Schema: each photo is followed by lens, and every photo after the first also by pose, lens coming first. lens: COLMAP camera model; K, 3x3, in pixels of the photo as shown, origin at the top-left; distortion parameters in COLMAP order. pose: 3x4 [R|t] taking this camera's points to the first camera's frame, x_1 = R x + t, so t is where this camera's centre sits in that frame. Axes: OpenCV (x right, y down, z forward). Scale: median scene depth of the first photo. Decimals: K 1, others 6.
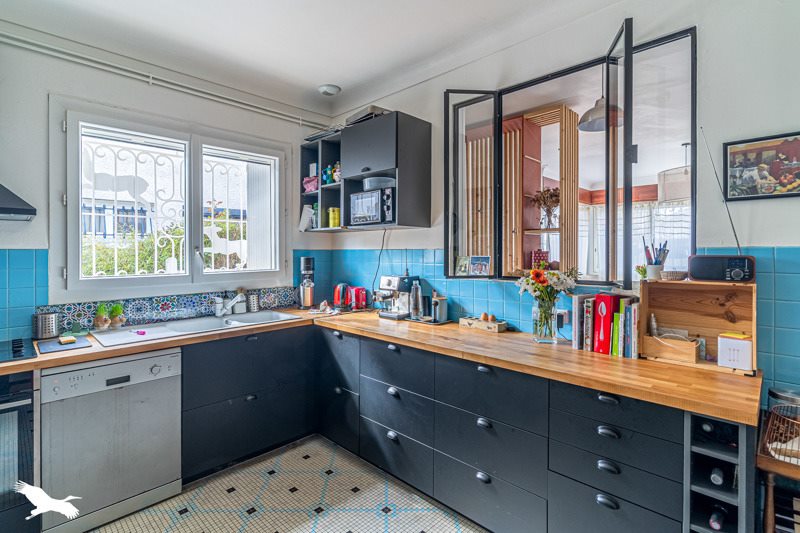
lens RADIAL K [[390.3, 0, 385.7], [0, 390.3, 254.3], [0, 0, 1]] dist [0.004130, 0.000506]
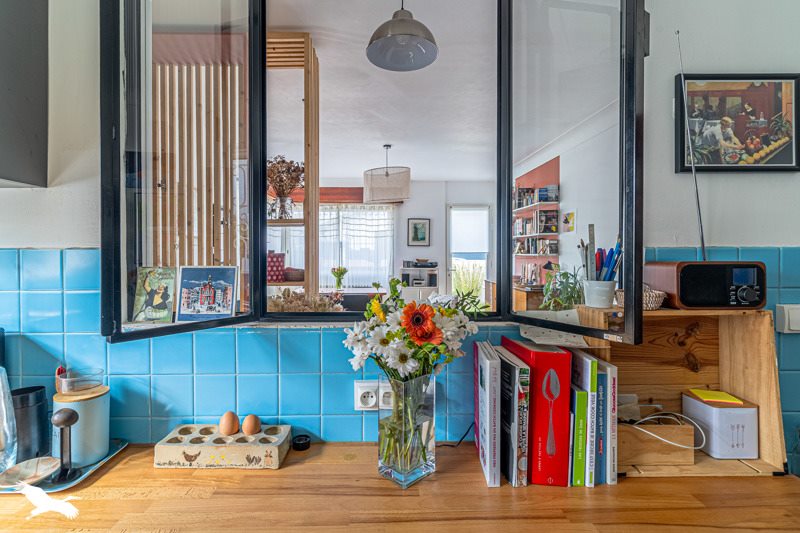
lens RADIAL K [[390.3, 0, 385.7], [0, 390.3, 254.3], [0, 0, 1]] dist [0.004130, 0.000506]
pose [[0.685157, -0.004295, 0.728382, 0.106713], [0.007567, 0.999971, -0.001221, -0.009531], [-0.728356, 0.006348, 0.685170, 0.860633]]
